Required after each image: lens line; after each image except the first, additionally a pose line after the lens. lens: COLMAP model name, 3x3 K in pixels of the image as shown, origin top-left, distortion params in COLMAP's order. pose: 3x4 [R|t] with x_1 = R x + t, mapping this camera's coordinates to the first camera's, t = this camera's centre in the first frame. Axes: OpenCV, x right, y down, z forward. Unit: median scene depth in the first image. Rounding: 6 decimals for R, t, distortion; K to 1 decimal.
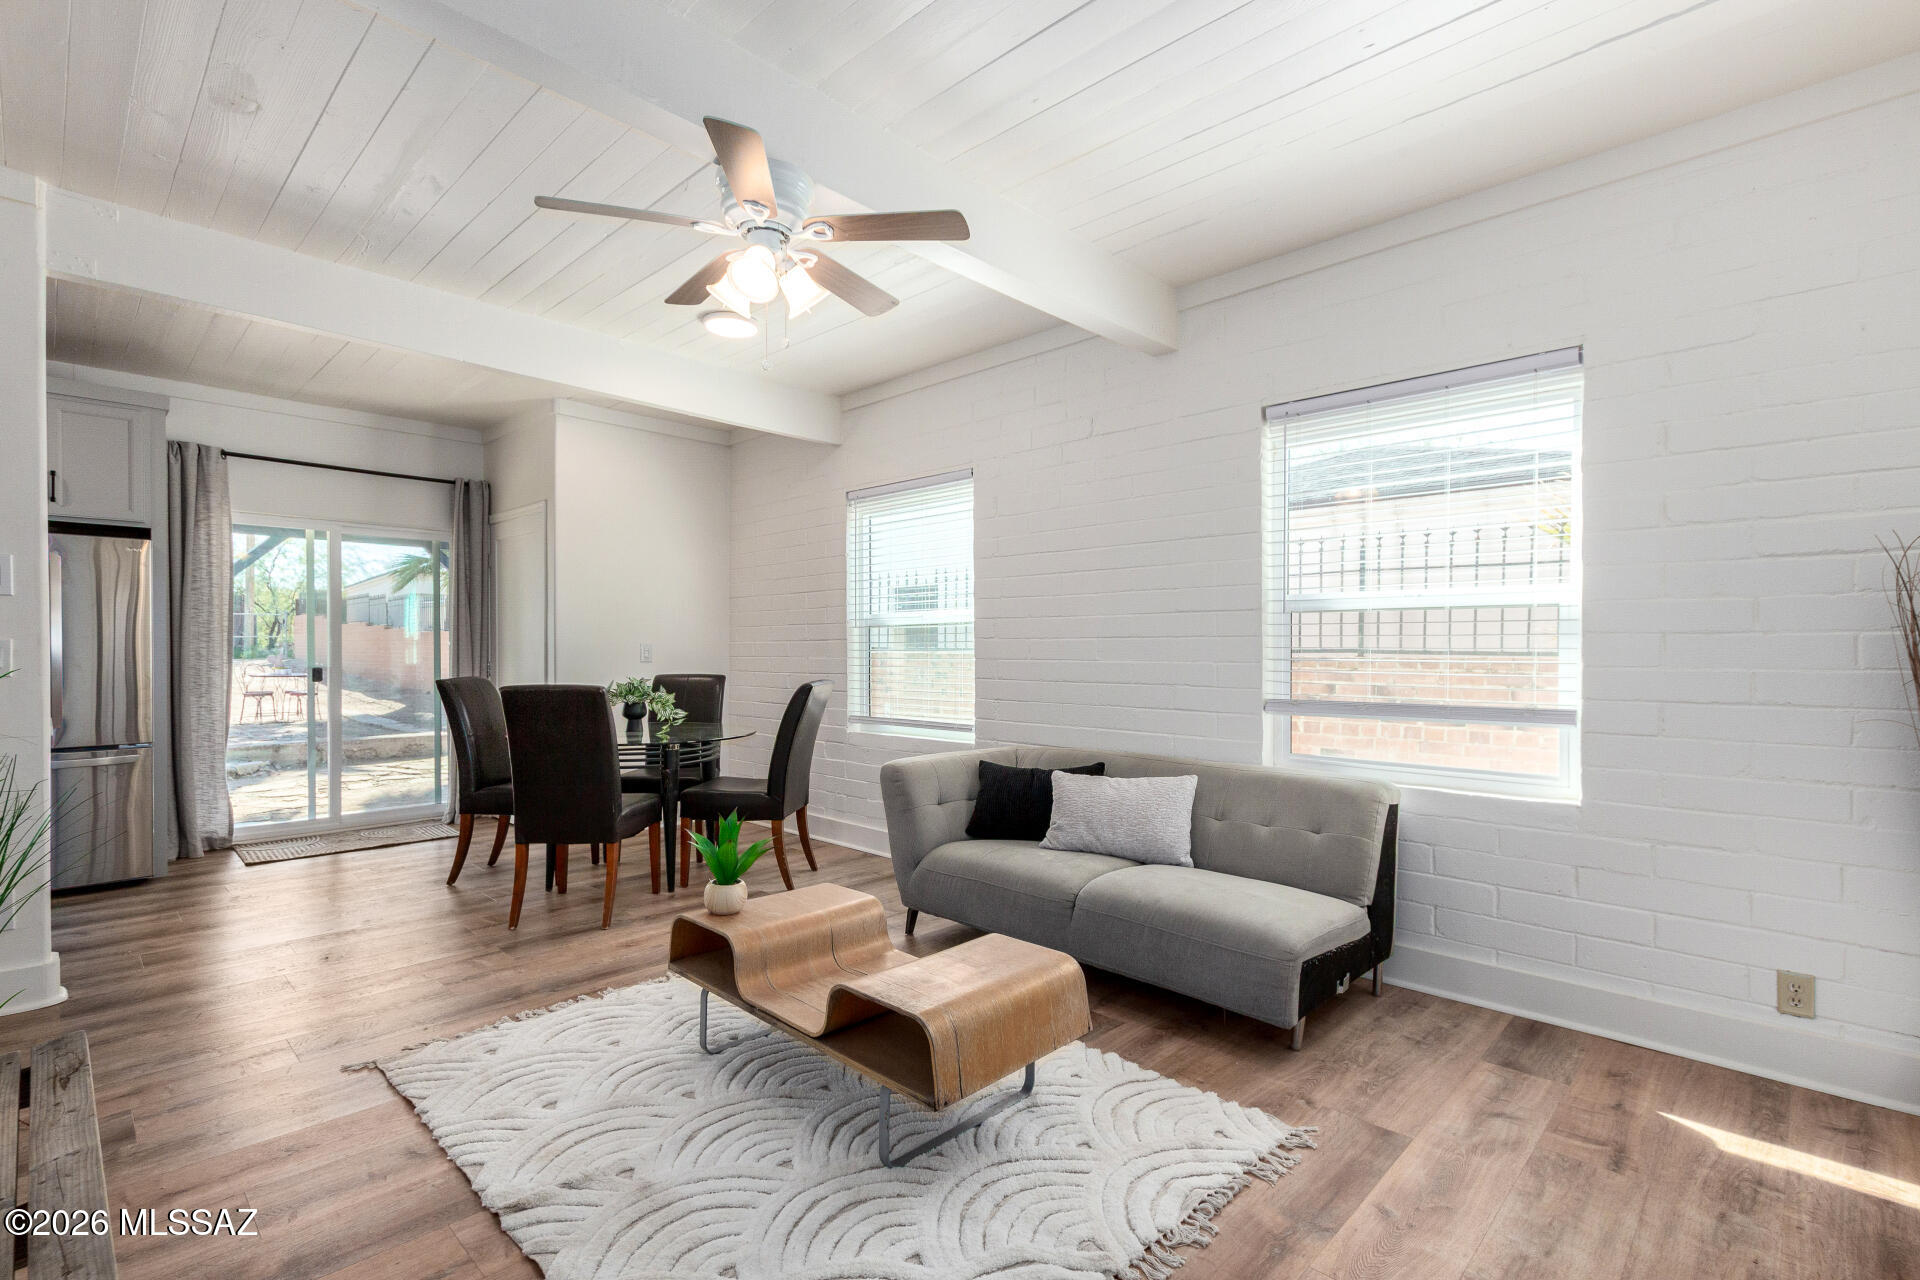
lens RADIAL K [[883.3, 0, 966.4], [0, 883.3, 648.3], [0, 0, 1]] dist [0.004303, -0.002807]
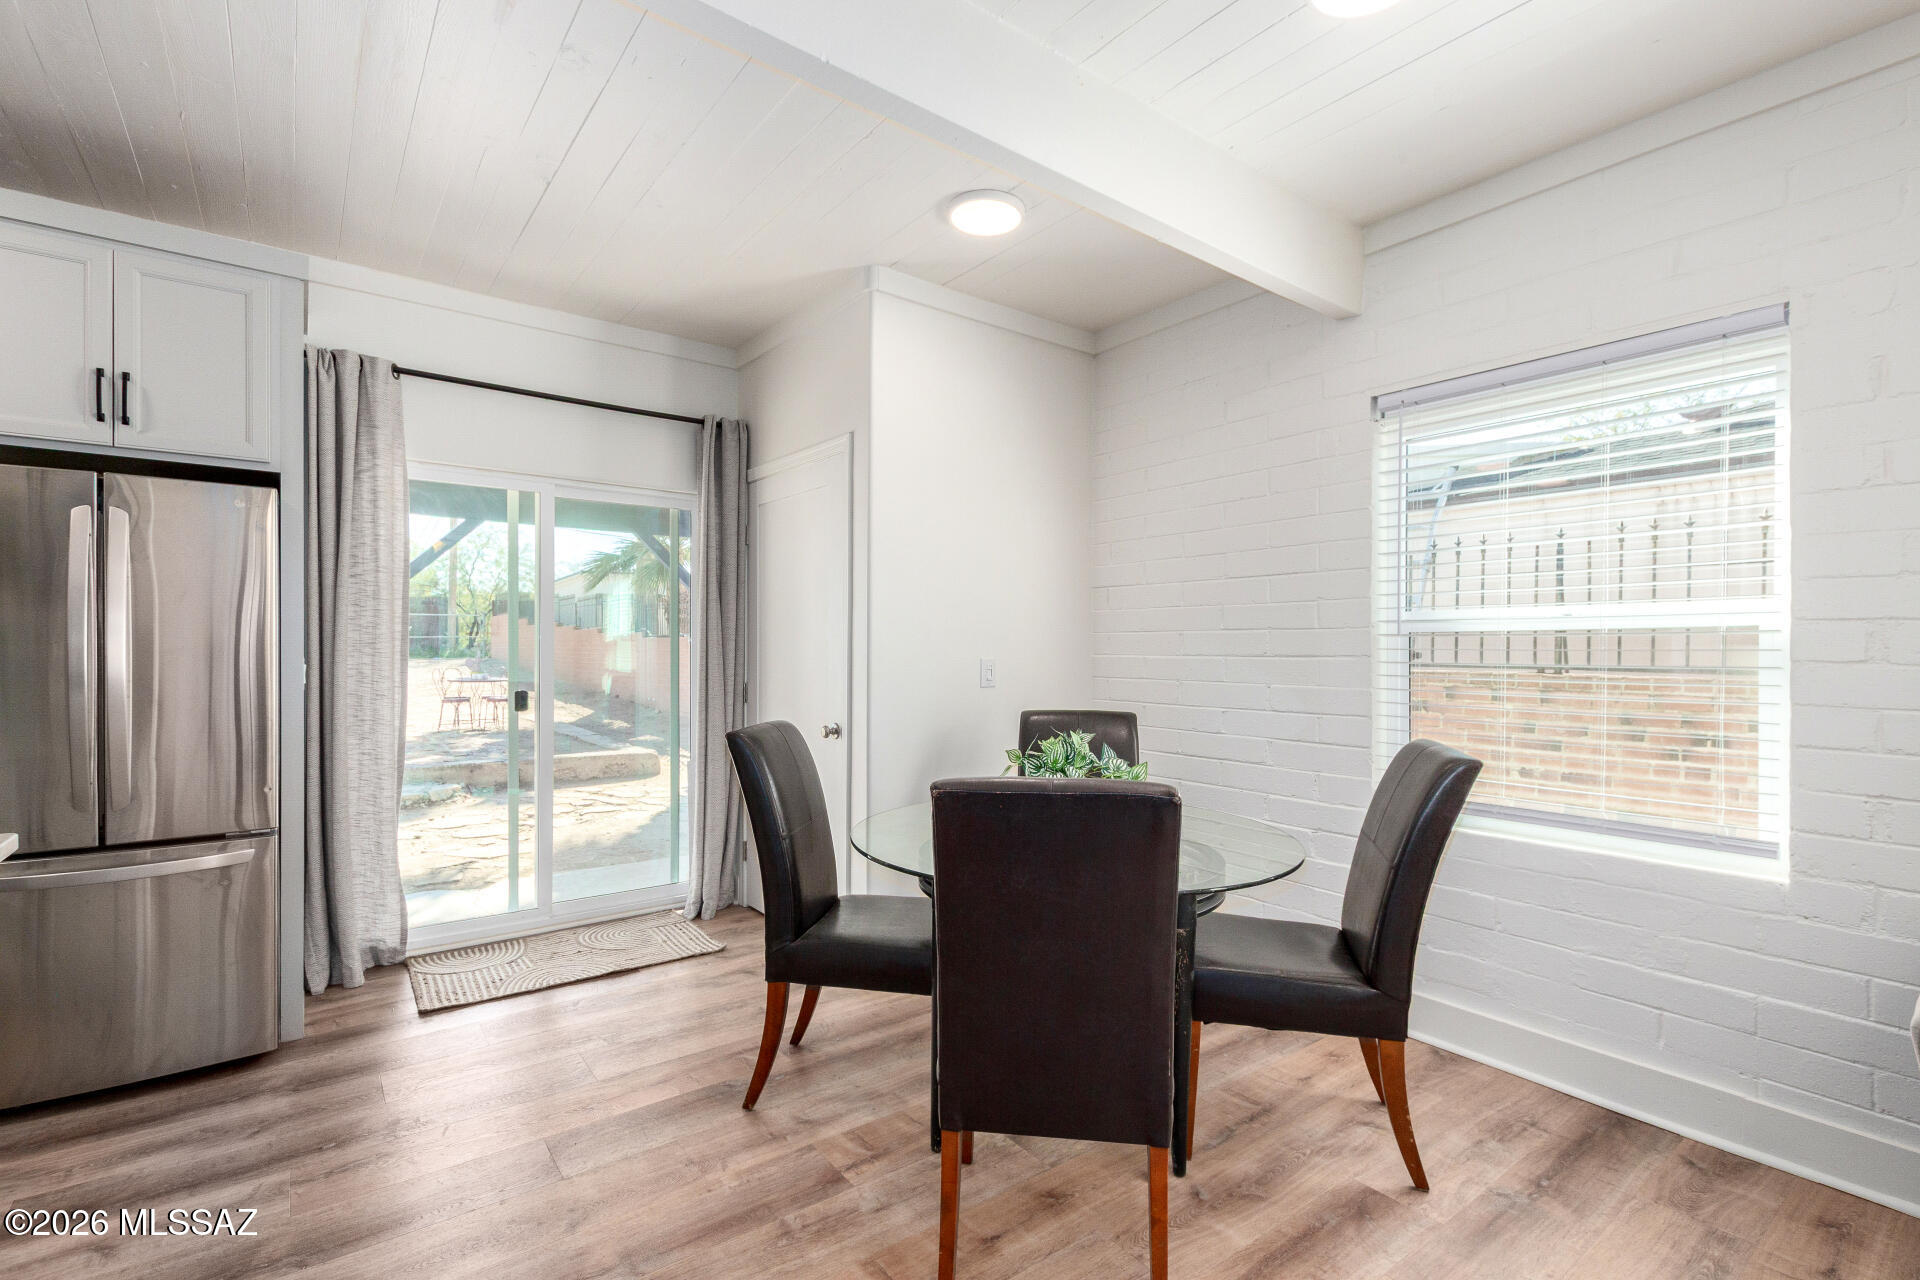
lens RADIAL K [[883.3, 0, 968.7], [0, 883.3, 648.5], [0, 0, 1]] dist [0.004303, -0.002807]
pose [[0.988101, 0.005005, -0.153725, -0.311974], [-0.005033, 0.999987, 0.000206, -0.014538], [0.153724, 0.000571, 0.988114, 0.410450]]
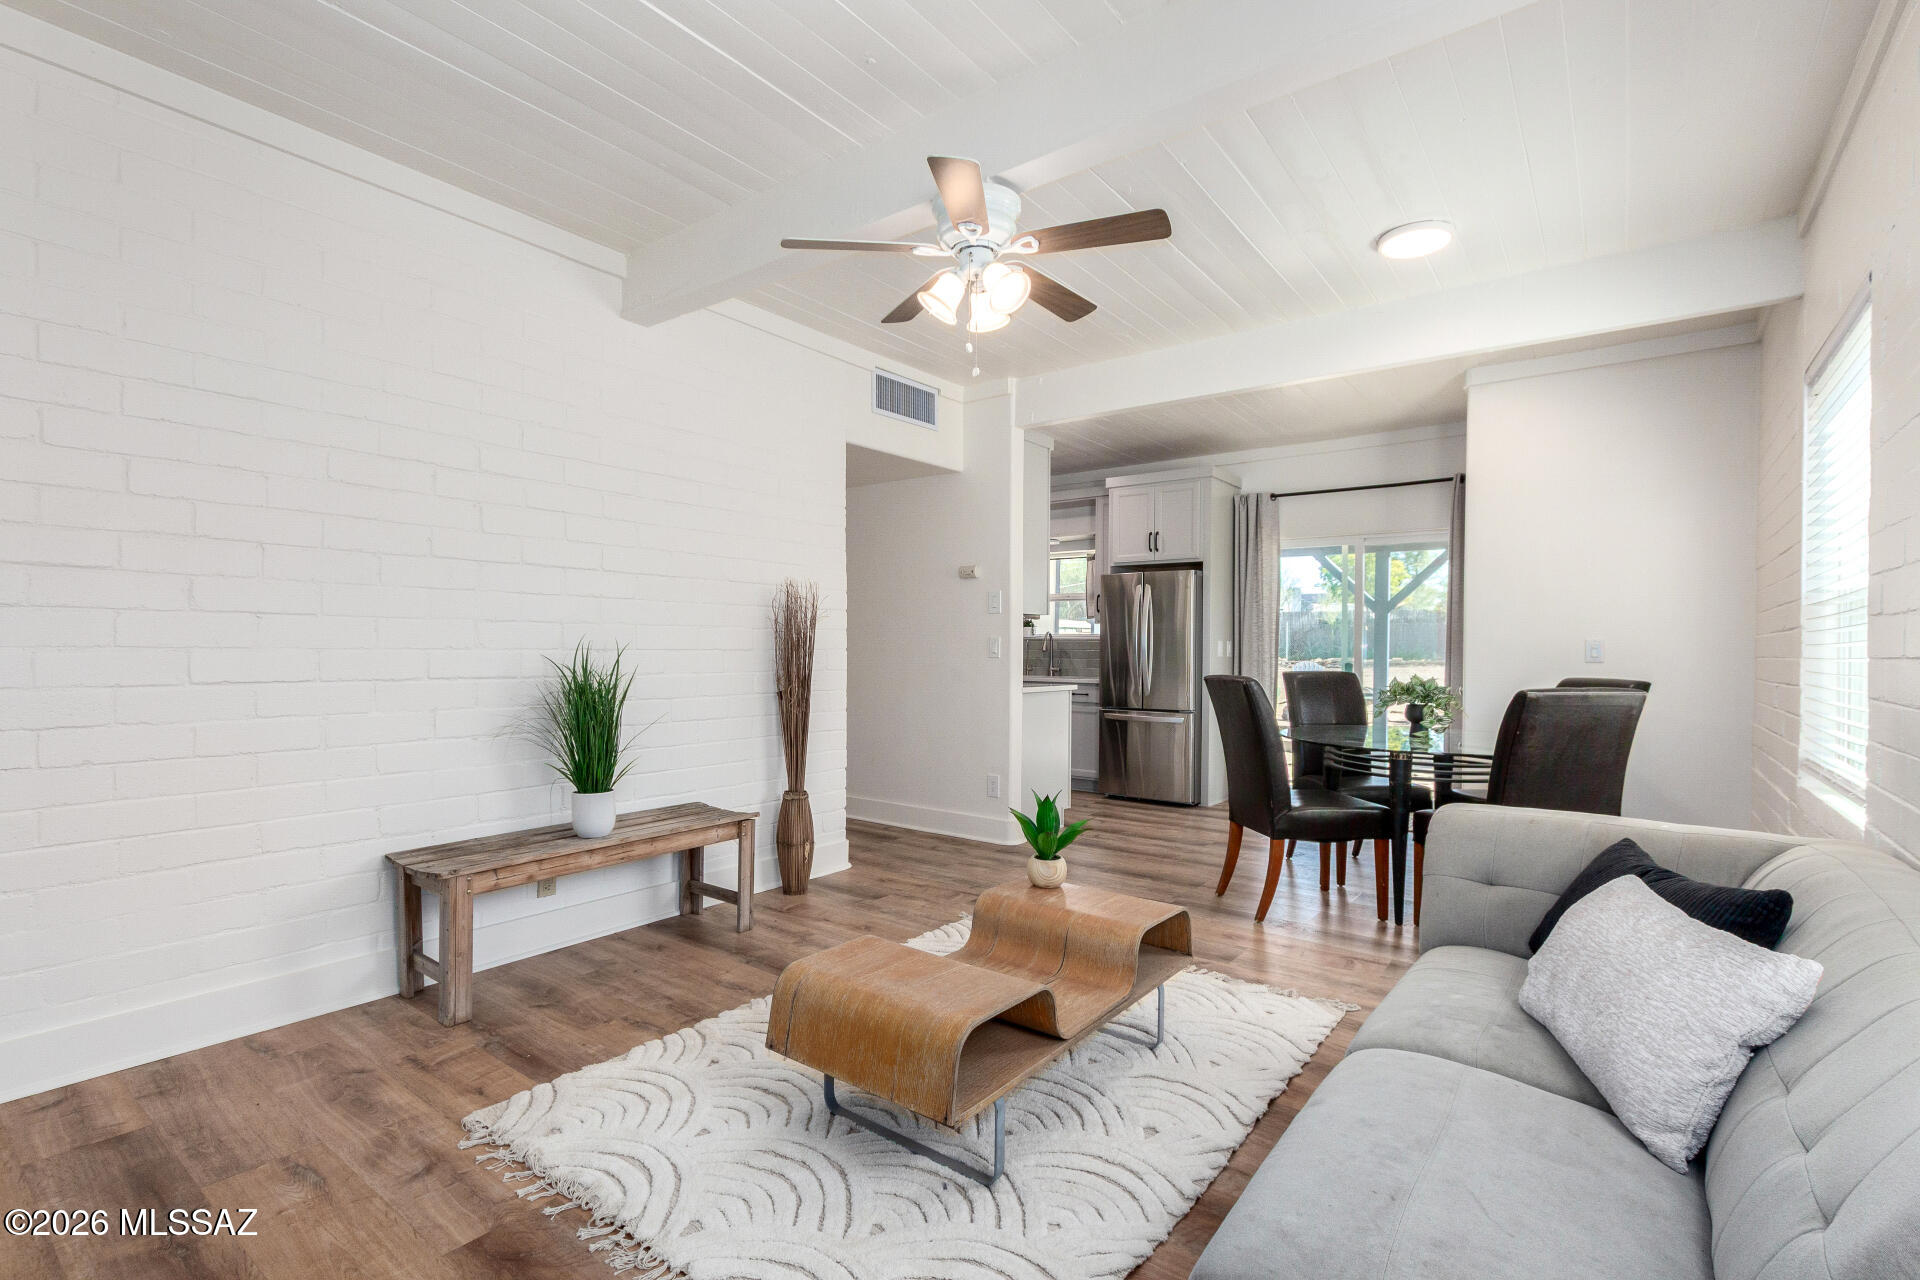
lens RADIAL K [[883.3, 0, 967.9], [0, 883.3, 648.0], [0, 0, 1]] dist [0.004303, -0.002807]
pose [[0.126666, -0.003335, -0.991940, 0.384806], [-0.009440, 0.999945, -0.004567, 0.012101], [0.991900, 0.009942, 0.126628, 0.392746]]
